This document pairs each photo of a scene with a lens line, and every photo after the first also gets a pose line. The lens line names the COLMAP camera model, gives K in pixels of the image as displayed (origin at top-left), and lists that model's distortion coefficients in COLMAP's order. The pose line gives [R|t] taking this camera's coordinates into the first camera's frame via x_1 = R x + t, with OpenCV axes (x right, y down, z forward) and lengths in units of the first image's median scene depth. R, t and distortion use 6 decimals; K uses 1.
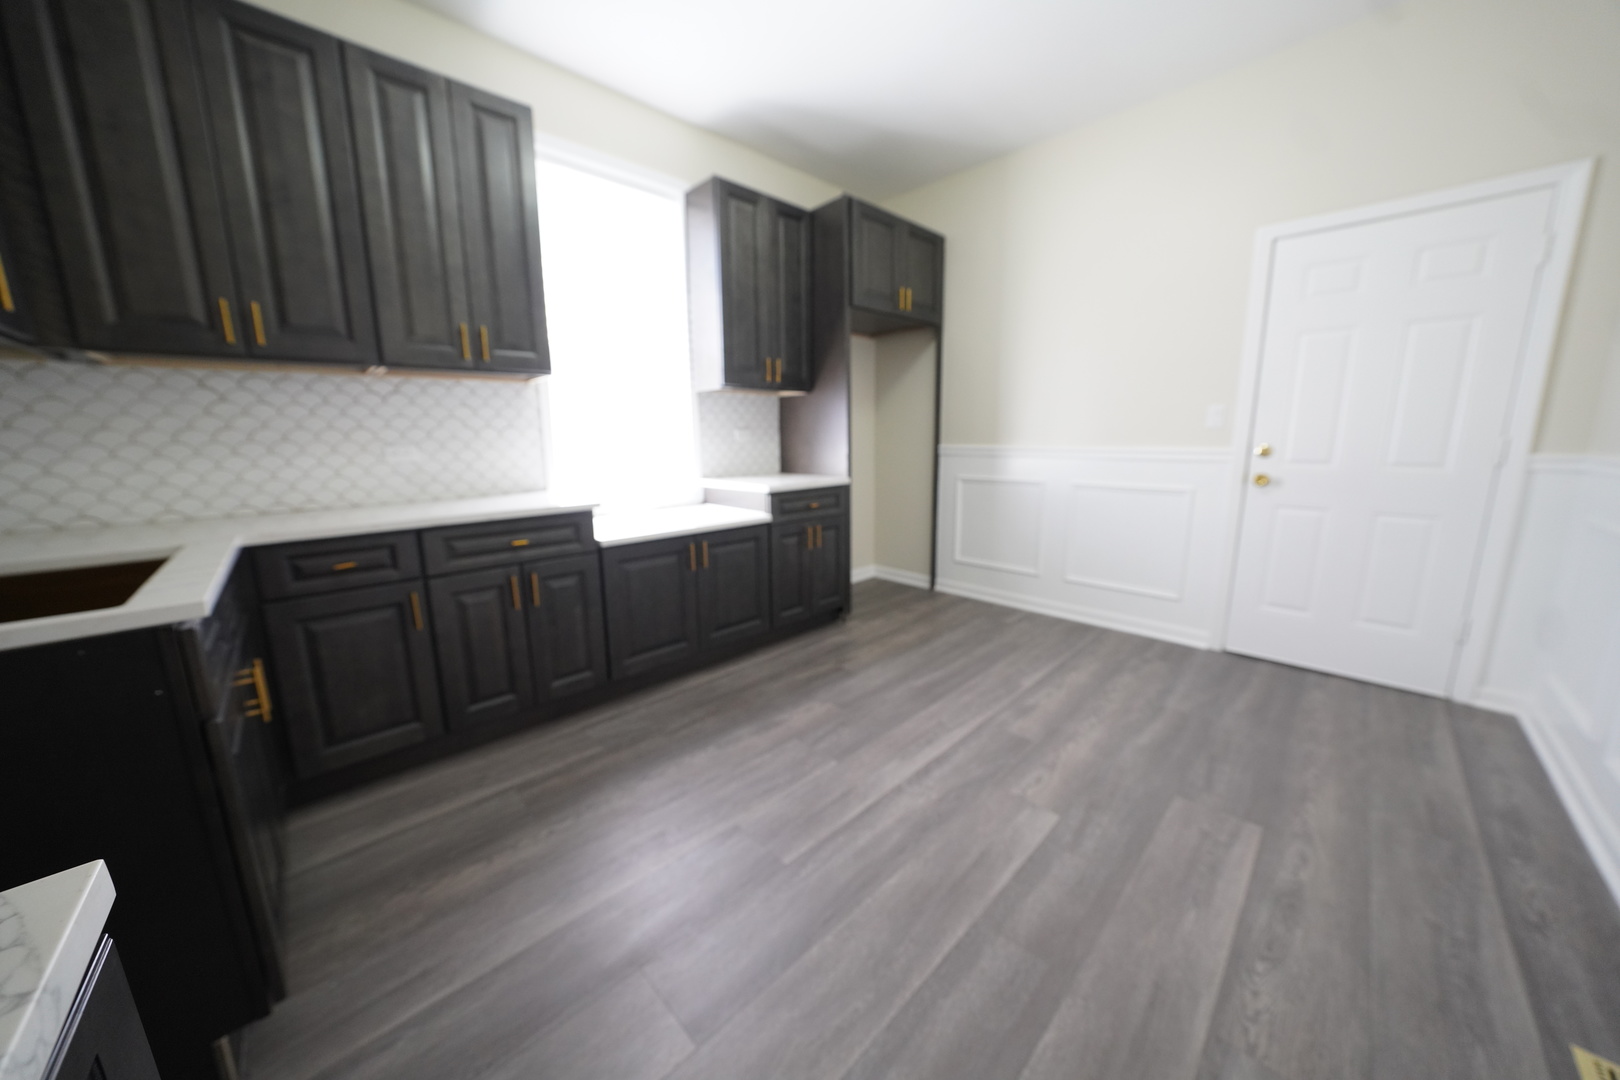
lens RADIAL K [[548.7, 0, 800.9], [0, 548.7, 544.3], [0, 0, 1]] dist [-0.029412, 0.005287]
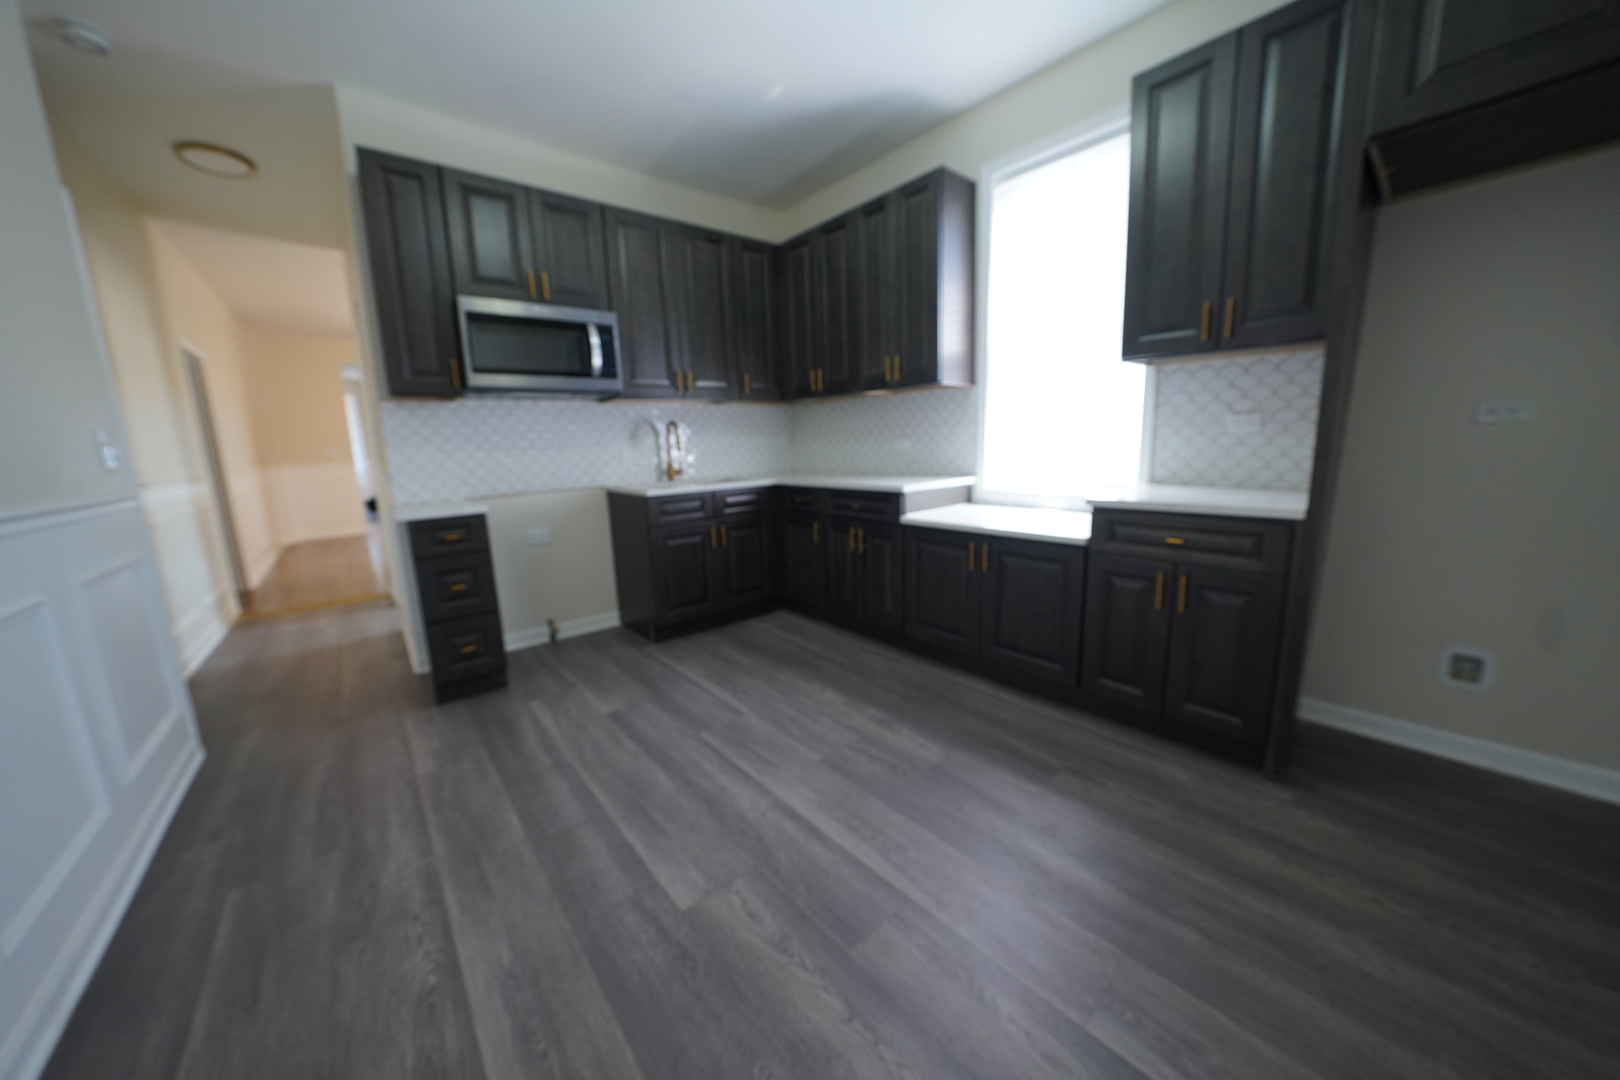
lens RADIAL K [[548.7, 0, 806.0], [0, 548.7, 535.4], [0, 0, 1]] dist [-0.029412, 0.005287]
pose [[-0.069764, 0.182987, -0.980637, 1.016492], [-0.161051, 0.968070, 0.192100, -0.199224], [0.984477, 0.171334, -0.038066, 0.980950]]
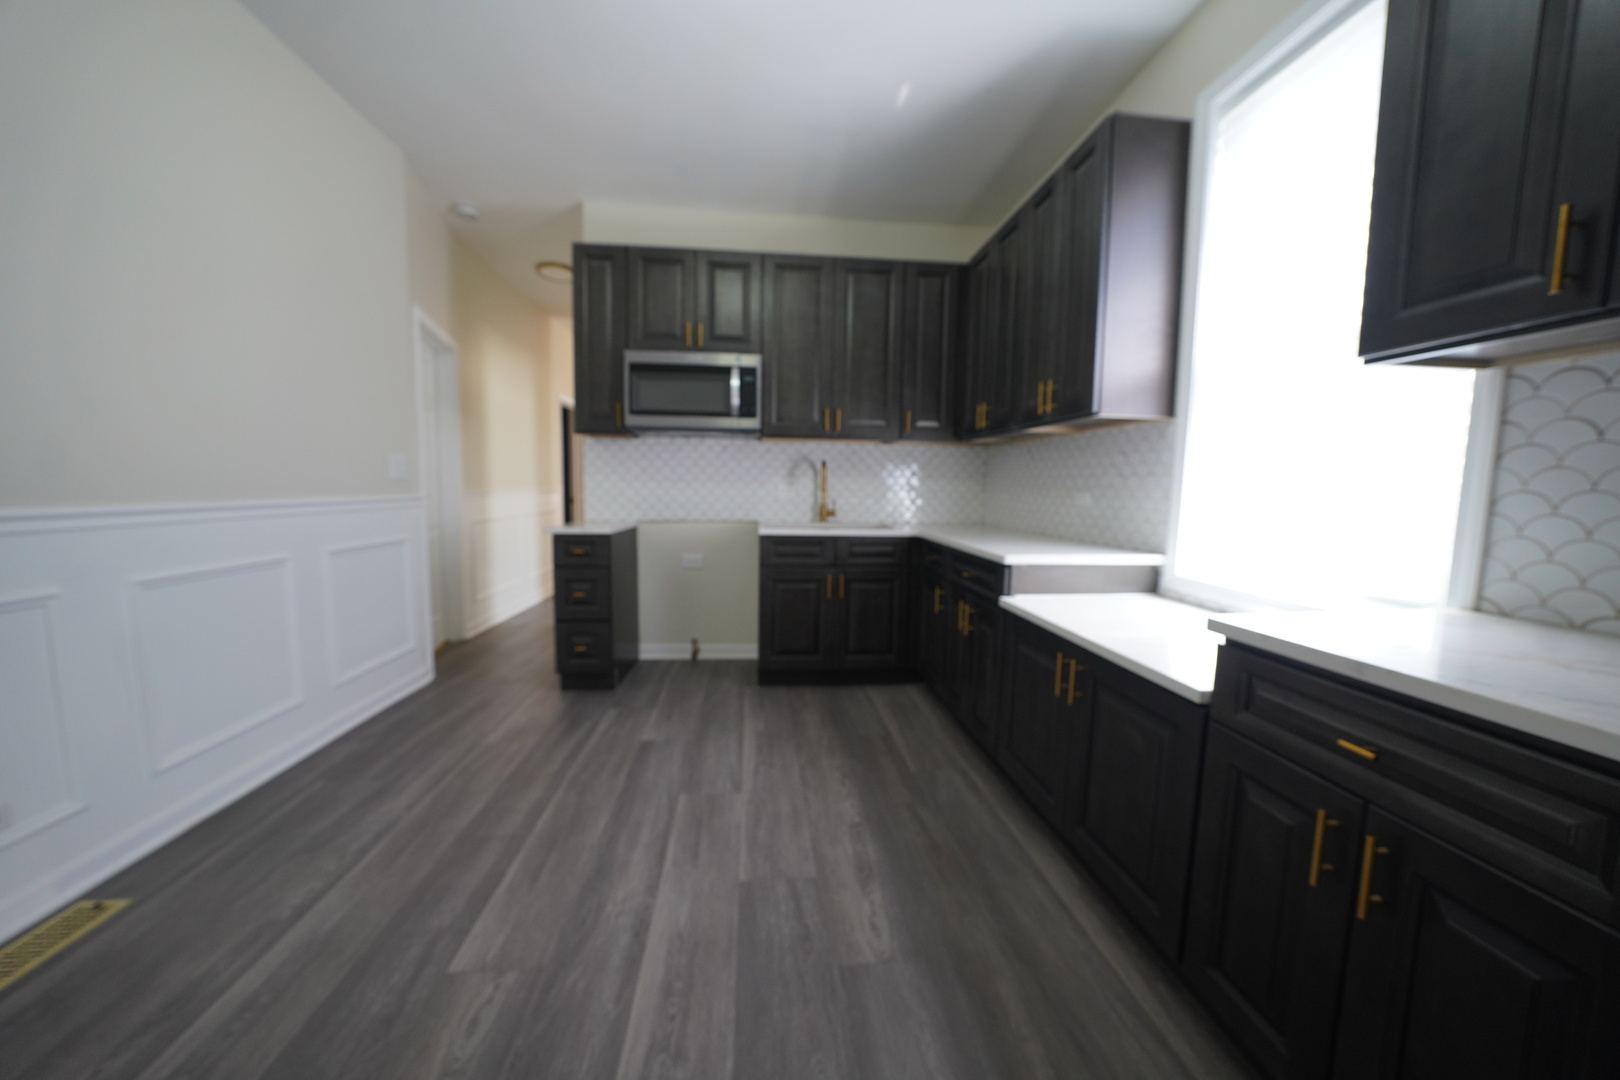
lens RADIAL K [[548.7, 0, 795.9], [0, 548.7, 532.4], [0, 0, 1]] dist [-0.029412, 0.005287]
pose [[-0.628963, 0.067278, -0.774519, 0.622264], [-0.162504, 0.962864, 0.215603, -0.290528], [0.760262, 0.261469, -0.594673, 1.454401]]
